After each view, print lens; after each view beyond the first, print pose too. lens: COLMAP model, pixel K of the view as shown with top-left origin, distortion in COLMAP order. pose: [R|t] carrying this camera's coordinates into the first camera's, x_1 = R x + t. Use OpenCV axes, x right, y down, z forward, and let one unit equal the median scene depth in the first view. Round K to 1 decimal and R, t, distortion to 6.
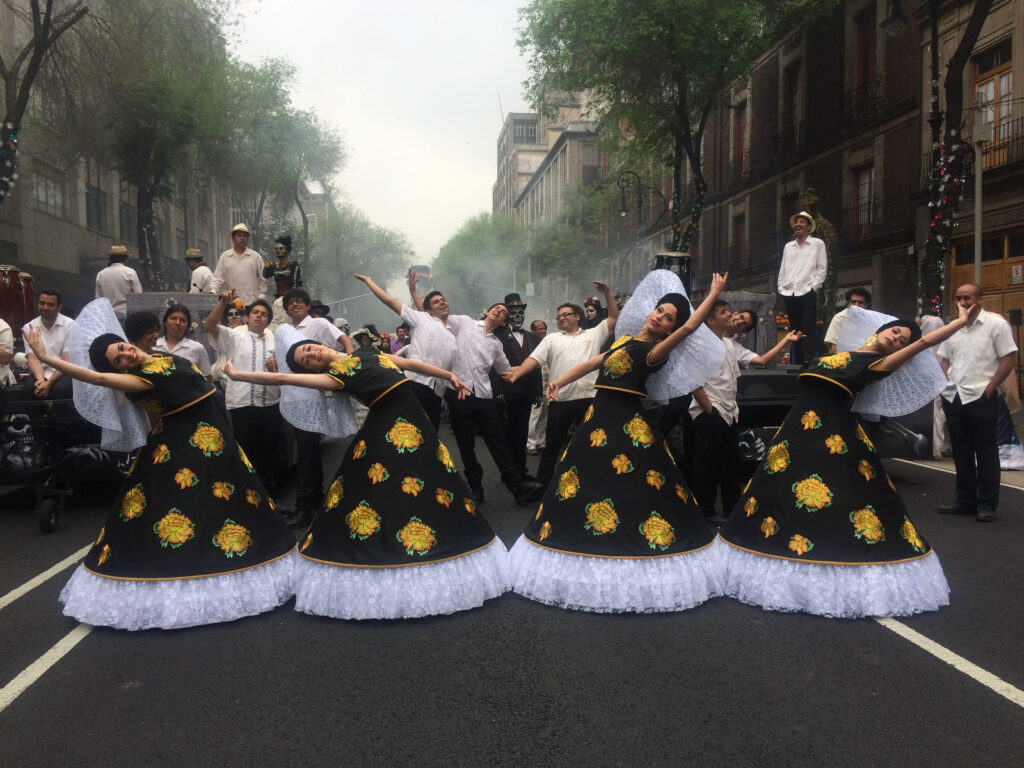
lens RADIAL K [[870.4, 0, 506.4], [0, 870.4, 382.9], [0, 0, 1]] dist [0.070508, -0.018148]
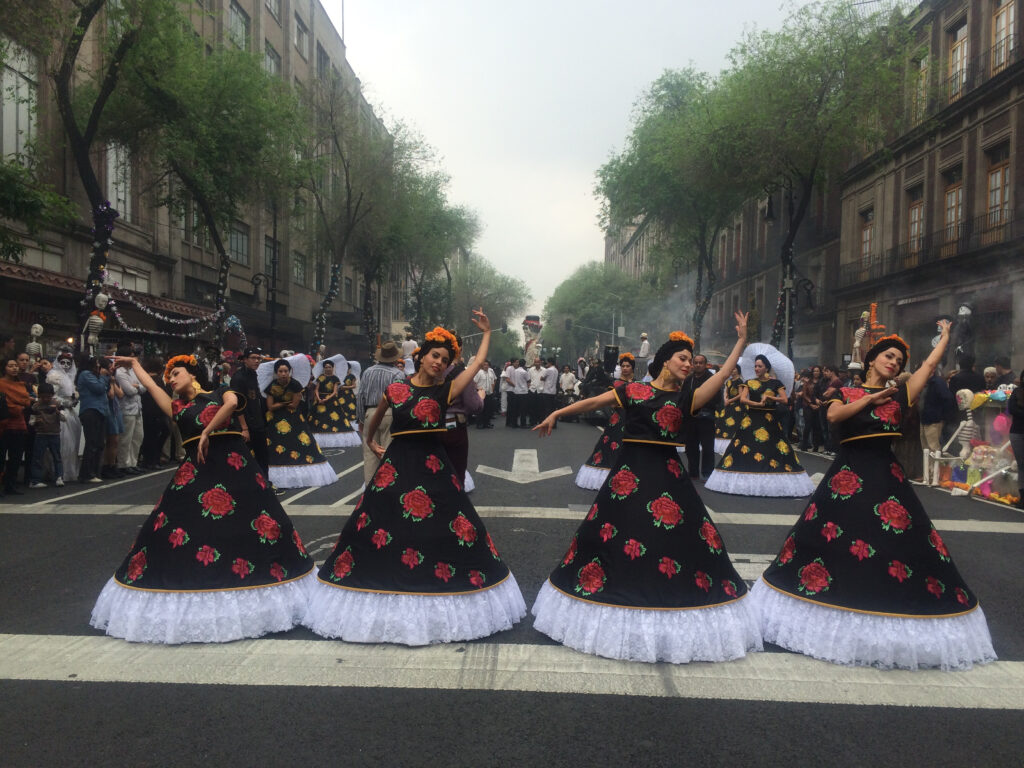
lens RADIAL K [[870.4, 0, 513.8], [0, 870.4, 384.9], [0, 0, 1]] dist [0.070508, -0.018148]
pose [[0.991683, 0.030670, -0.124997, 0.058462], [-0.034506, 0.998994, -0.028639, 0.017774], [0.123993, 0.032714, 0.991744, -0.458378]]
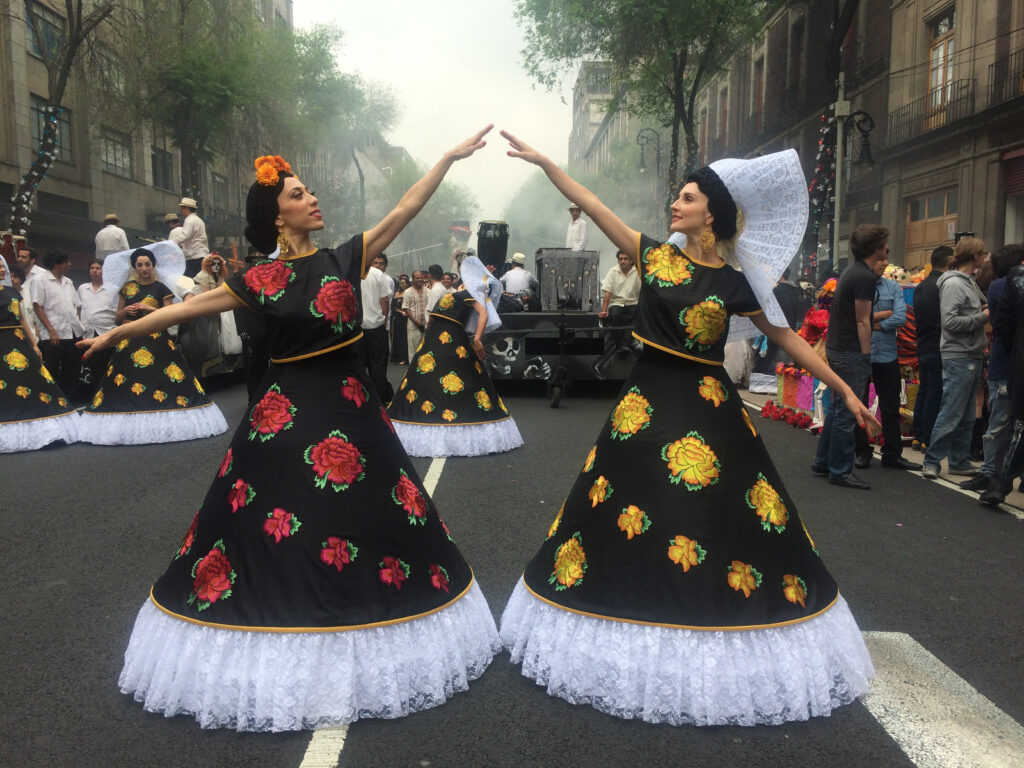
lens RADIAL K [[870.4, 0, 515.7], [0, 870.4, 388.3], [0, 0, 1]] dist [0.070508, -0.018148]
pose [[0.995751, 0.014791, -0.090888, 0.087368], [-0.009233, 0.998078, 0.061271, 0.005400], [0.091620, -0.060171, 0.993974, -0.079051]]
